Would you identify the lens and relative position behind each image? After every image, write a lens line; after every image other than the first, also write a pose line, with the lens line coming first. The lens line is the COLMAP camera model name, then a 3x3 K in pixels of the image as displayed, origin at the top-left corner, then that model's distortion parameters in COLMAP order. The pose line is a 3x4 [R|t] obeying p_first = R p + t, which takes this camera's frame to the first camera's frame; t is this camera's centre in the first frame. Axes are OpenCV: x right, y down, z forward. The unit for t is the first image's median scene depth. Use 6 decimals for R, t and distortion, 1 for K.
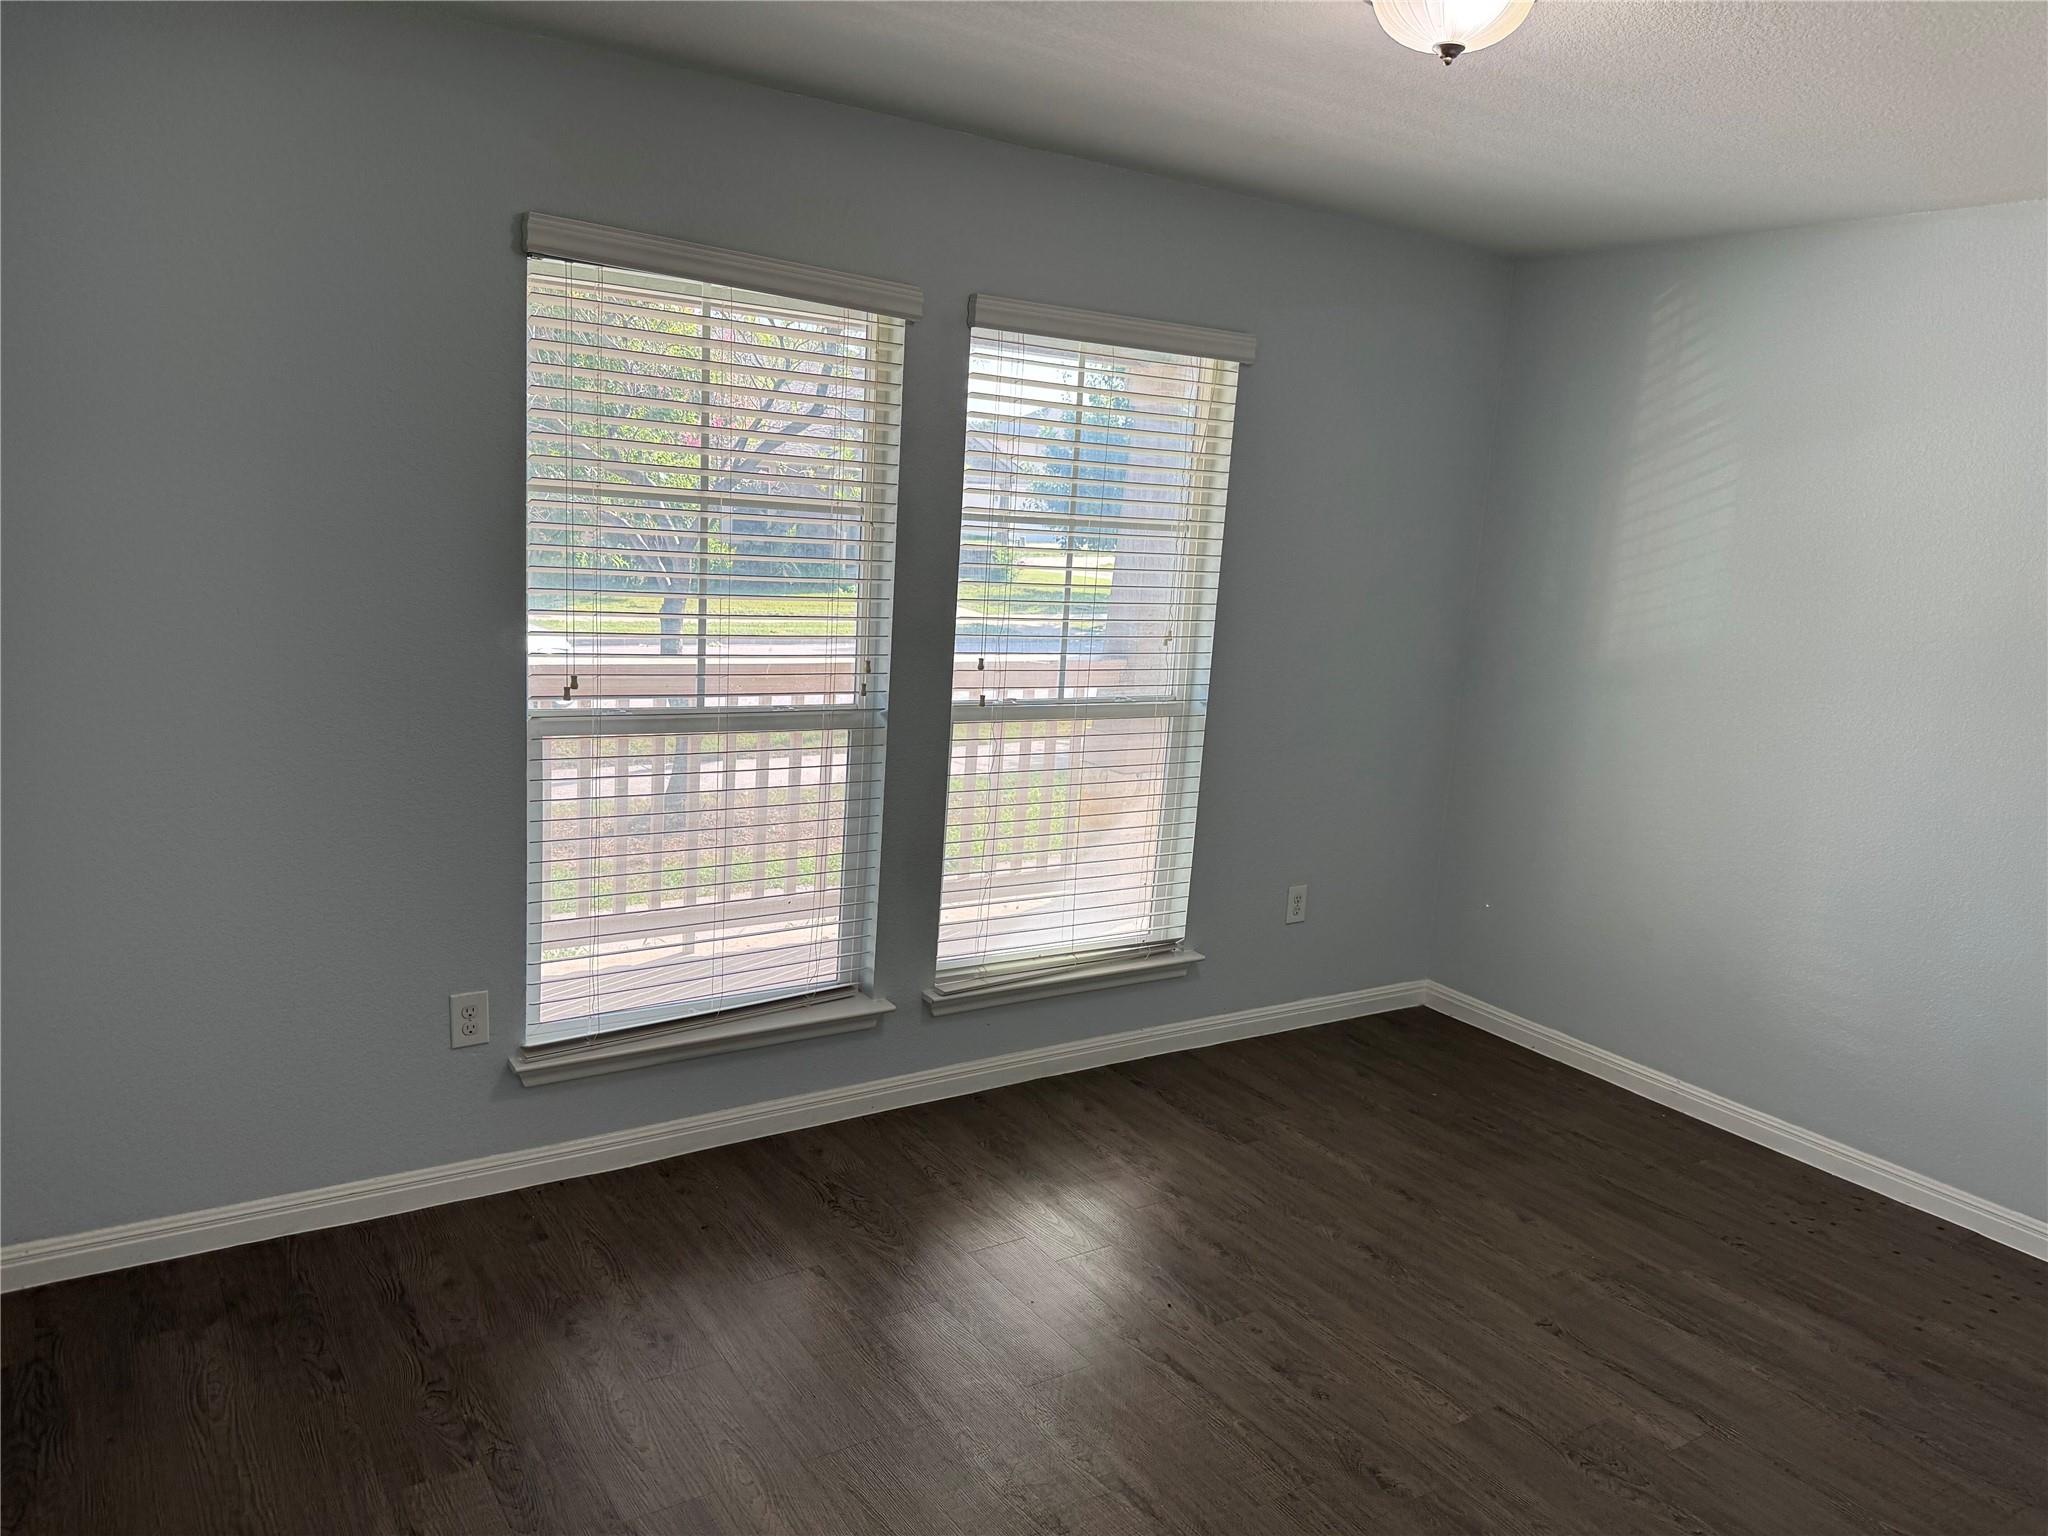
lens RADIAL K [[1441.2, 0, 1024.0], [0, 1441.2, 768.0], [0, 0, 1]] dist [0.046294, -0.058691]
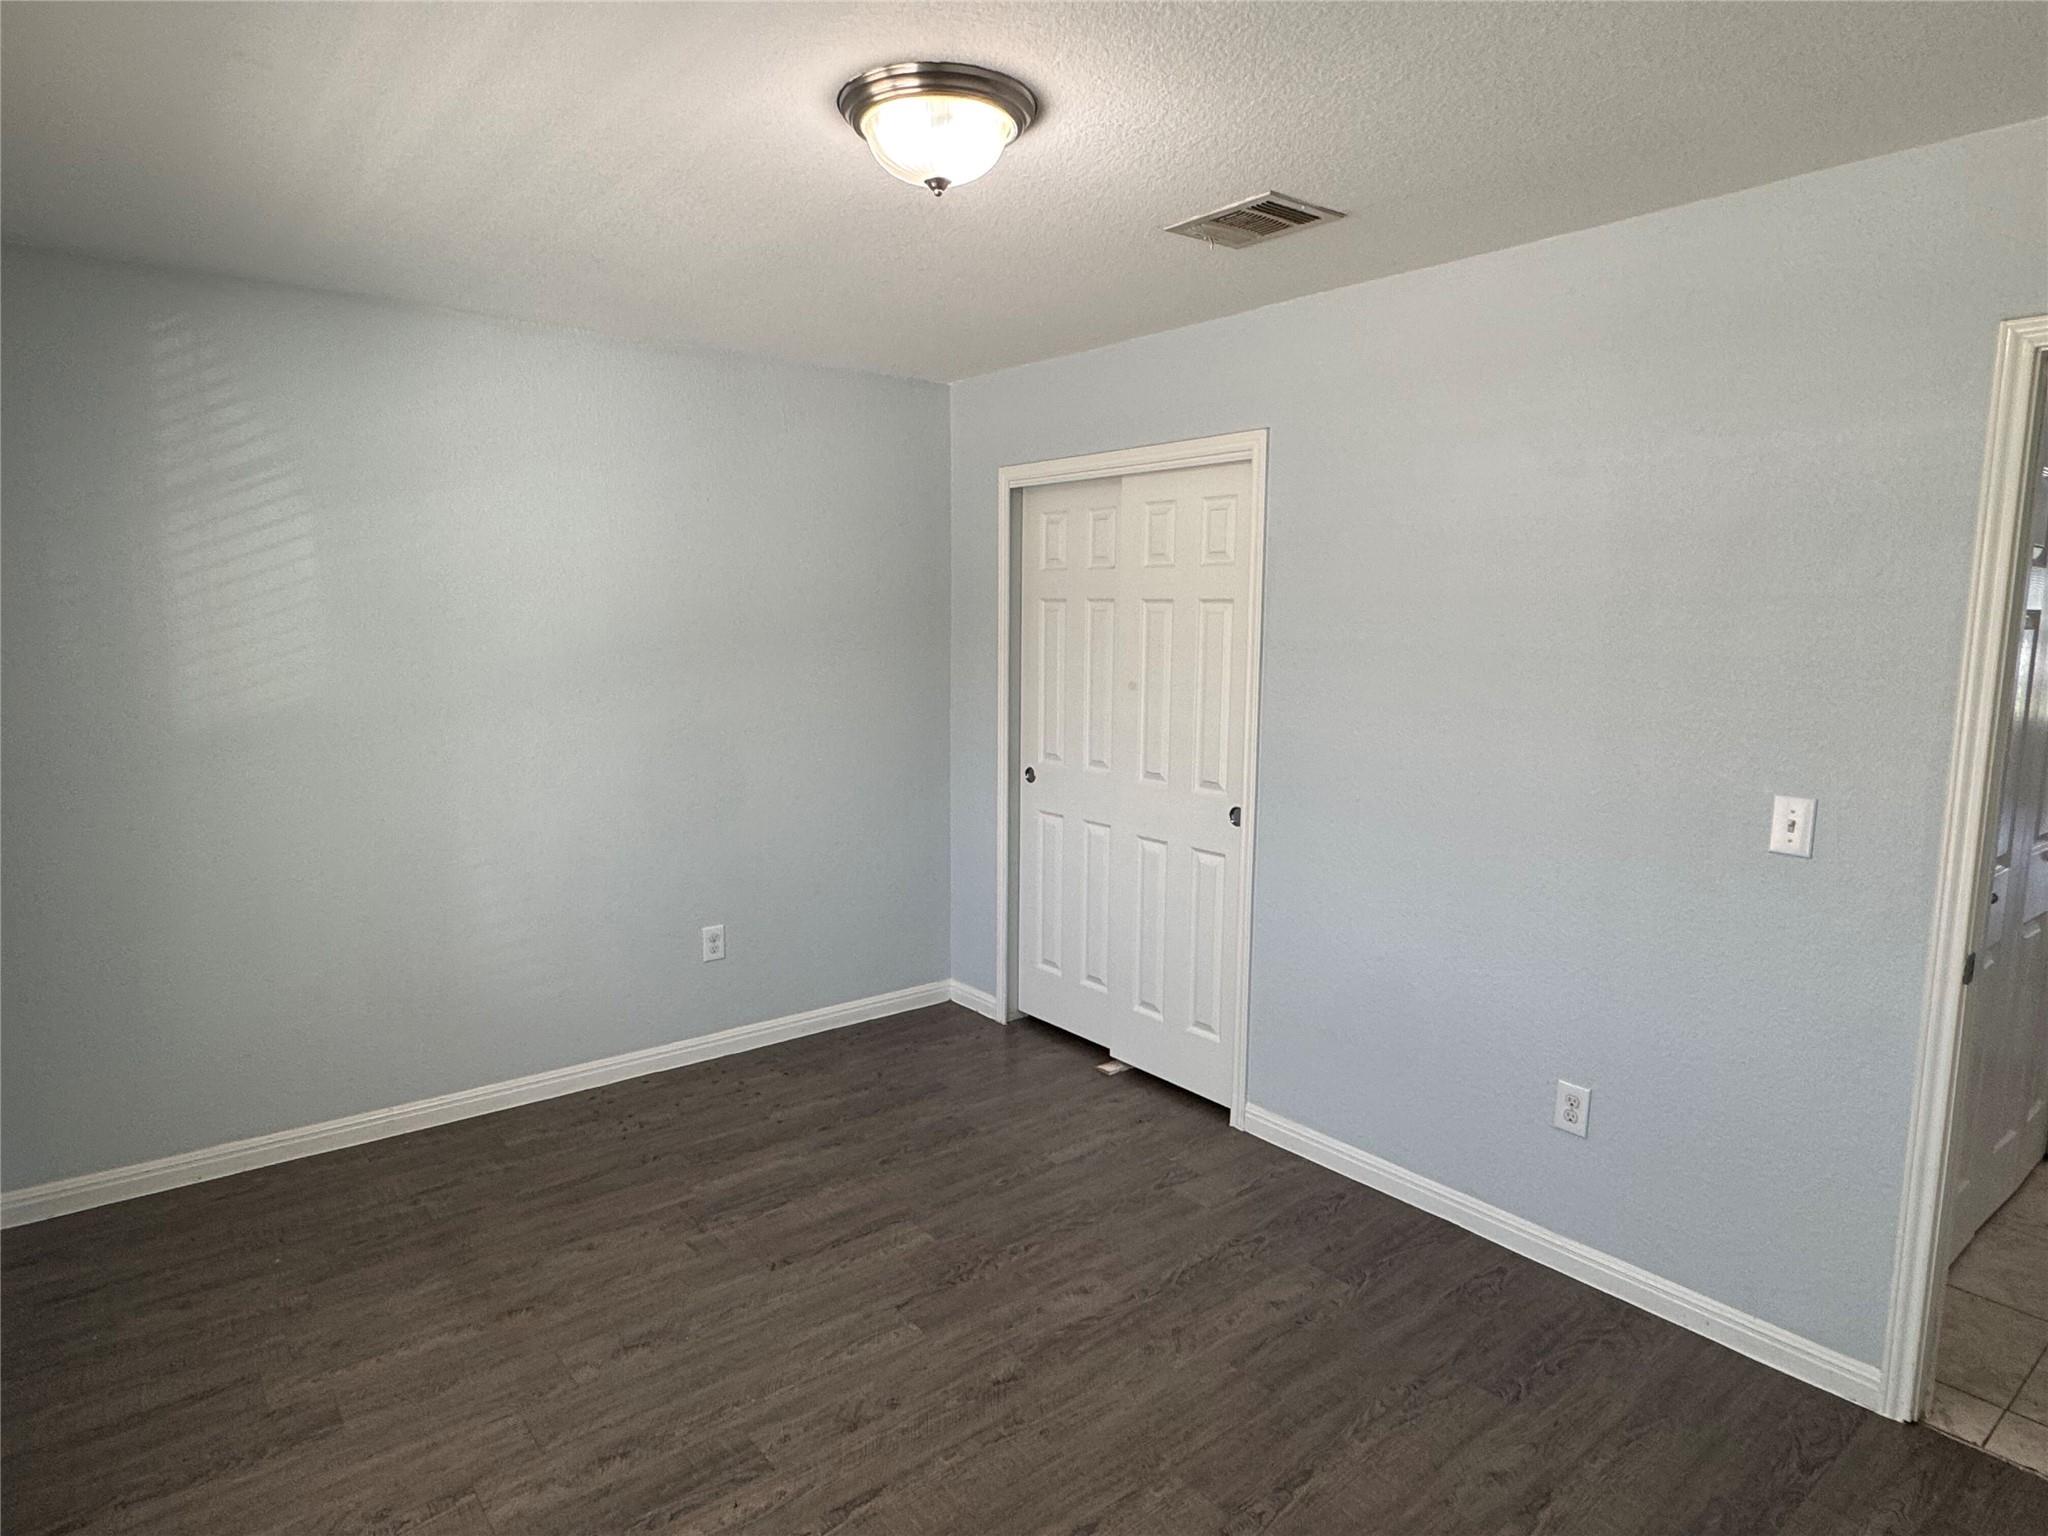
lens RADIAL K [[1178.5, 0, 1014.6], [0, 1178.5, 761.9], [0, 0, 1]] dist [0.001532, 0.001083]
pose [[-0.077666, -0.193320, 0.978057, -0.473406], [0.168267, 0.964405, 0.203983, -0.158911], [-0.982677, 0.180418, -0.042372, 0.721849]]
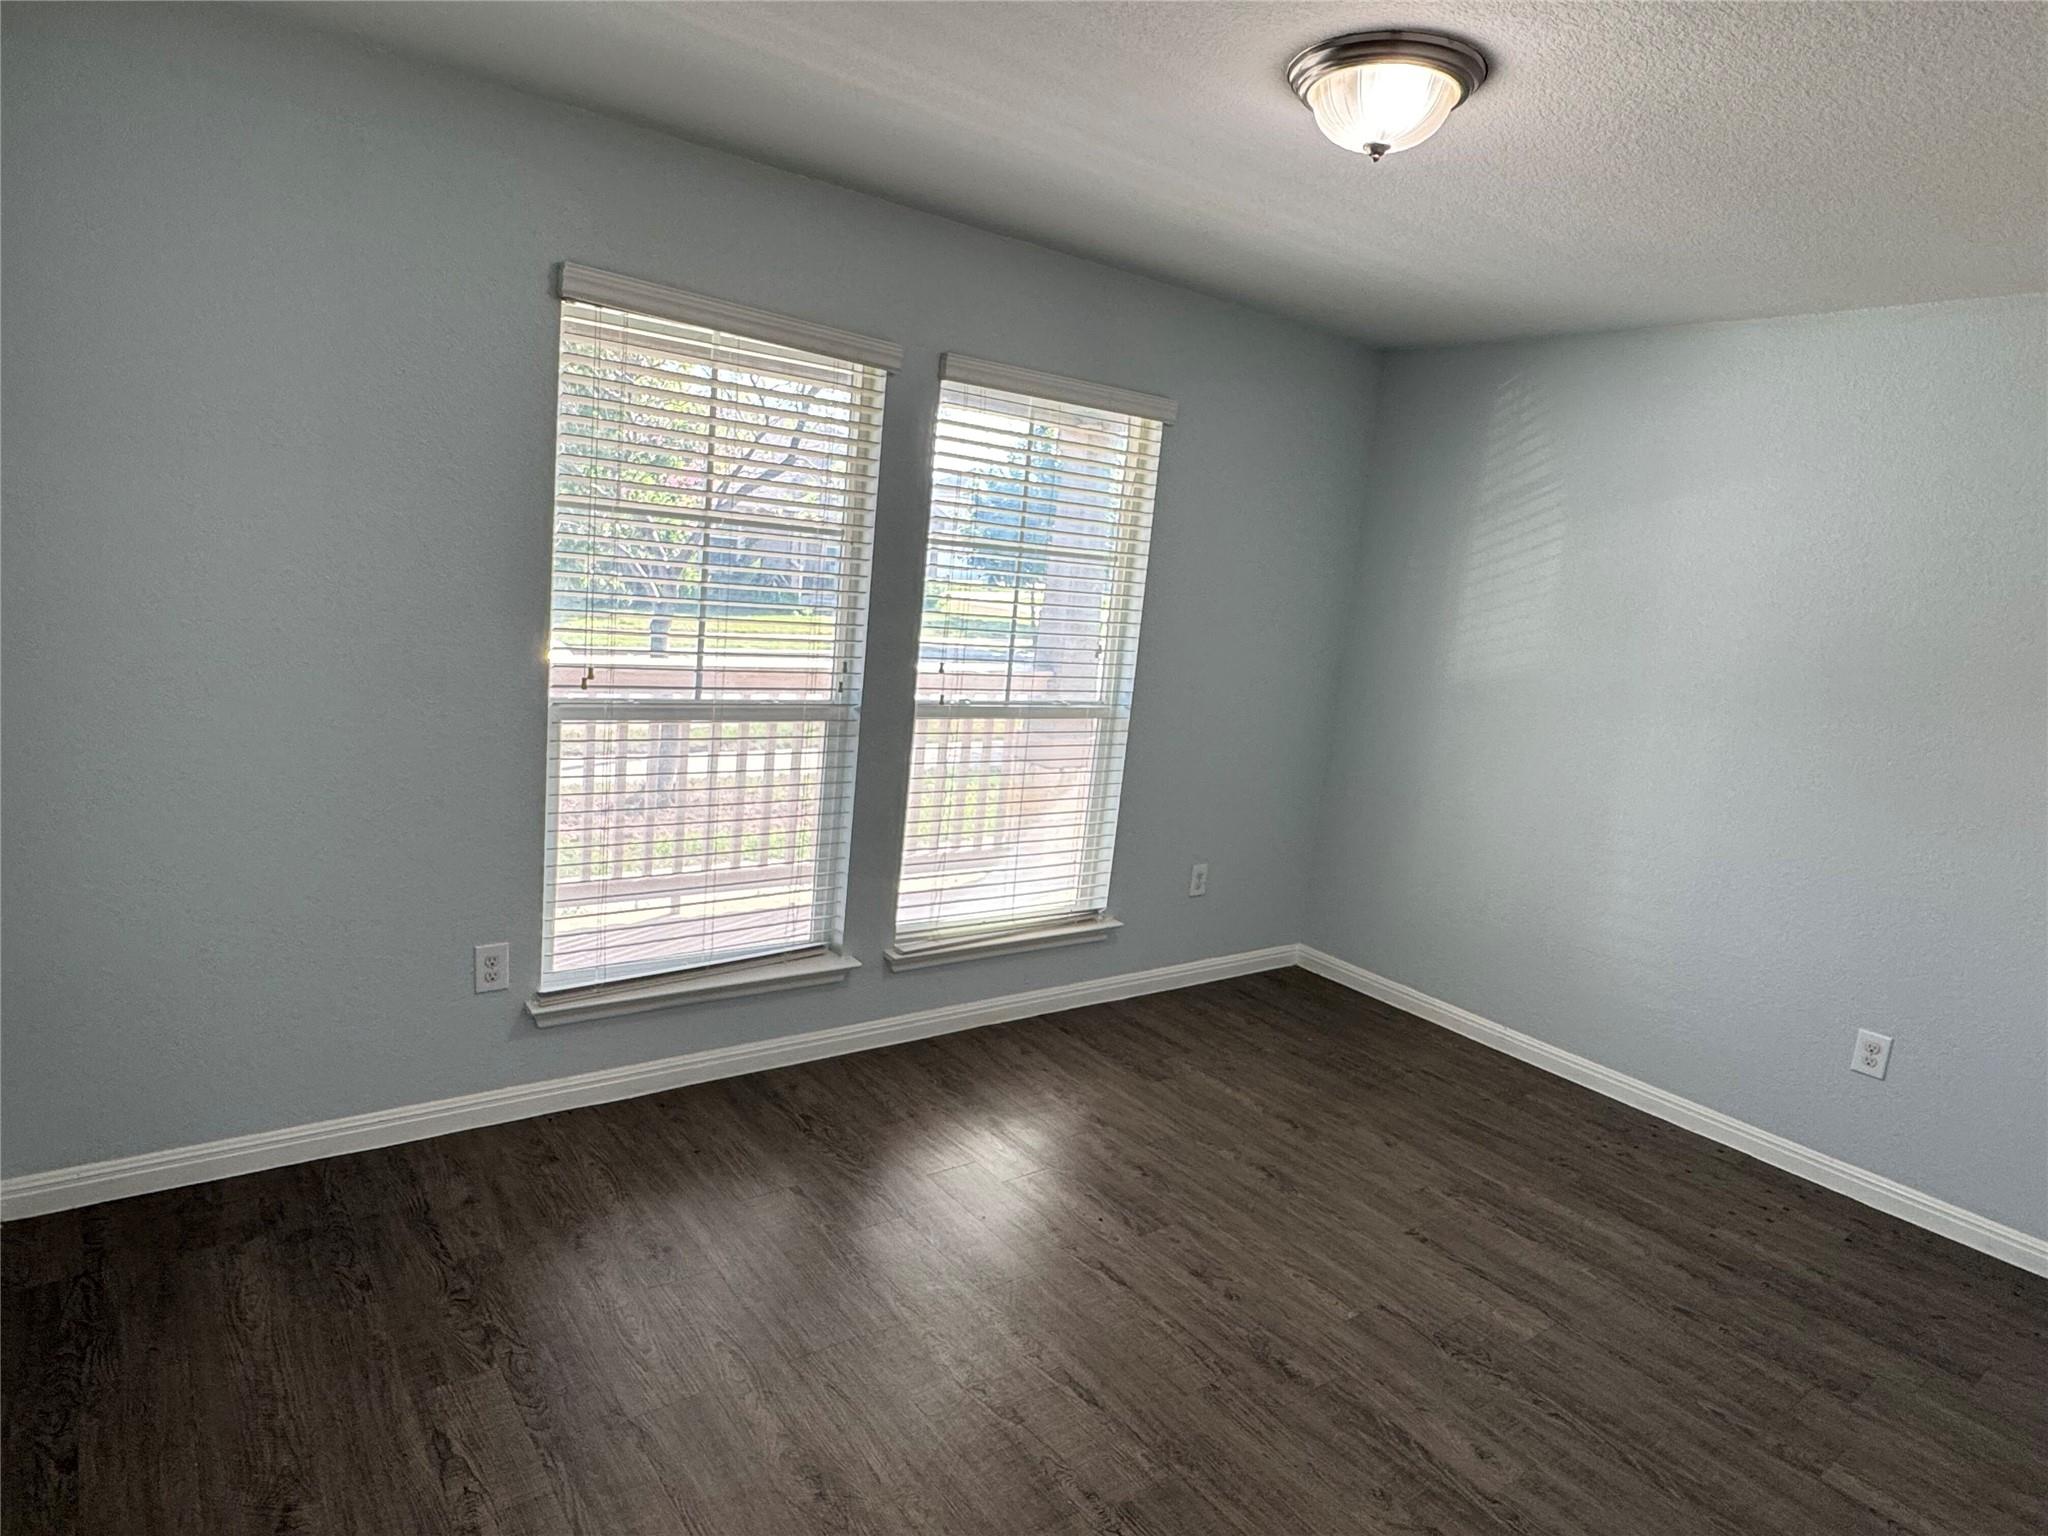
lens RADIAL K [[1178.5, 0, 1014.6], [0, 1178.5, 761.9], [0, 0, 1]] dist [0.001532, 0.001083]
pose [[0.997915, 0.020944, 0.061057, -0.031510], [-0.020604, 0.999769, -0.006197, 0.009085], [-0.061172, 0.004927, 0.998115, 0.050912]]
